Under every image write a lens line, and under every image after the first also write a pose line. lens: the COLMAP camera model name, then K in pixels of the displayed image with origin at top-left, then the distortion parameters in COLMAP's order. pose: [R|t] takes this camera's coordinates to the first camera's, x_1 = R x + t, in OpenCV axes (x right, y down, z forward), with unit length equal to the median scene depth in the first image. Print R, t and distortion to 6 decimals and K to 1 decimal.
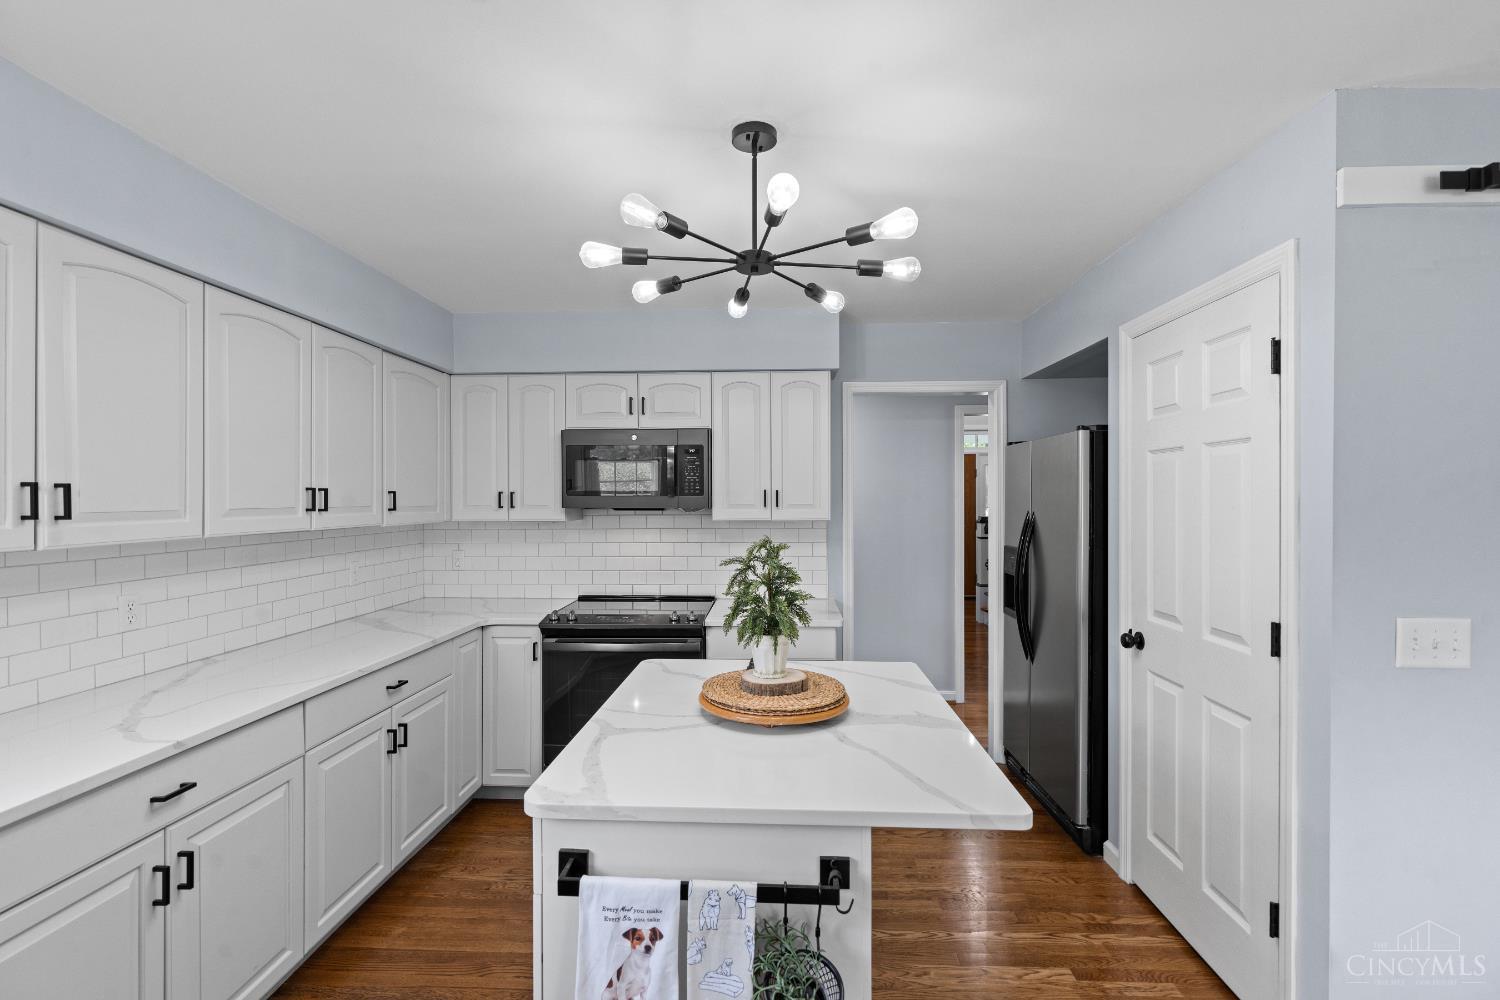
lens RADIAL K [[683.5, 0, 746.5], [0, 683.5, 498.0], [0, 0, 1]] dist [0.001786, 0.000412]
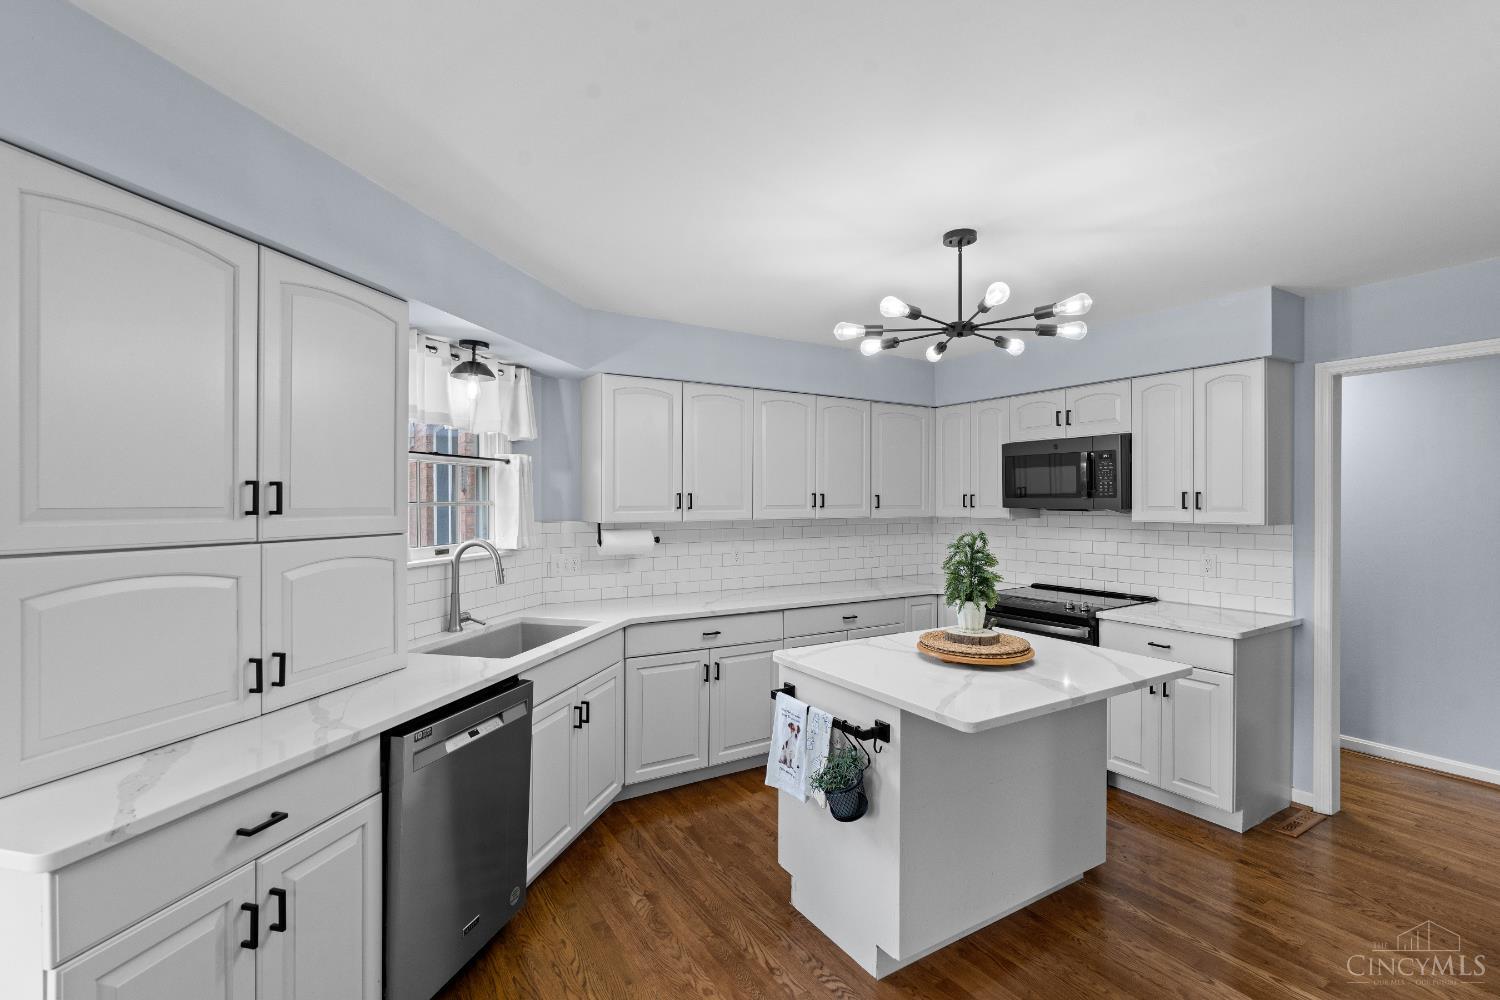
lens RADIAL K [[683.5, 0, 746.5], [0, 683.5, 498.0], [0, 0, 1]] dist [0.001786, 0.000412]
pose [[0.567200, 0.000125, -0.823580, 0.487174], [0.000029, 1.000000, 0.000172, -0.003247], [0.823580, -0.000122, 0.567200, -0.073300]]
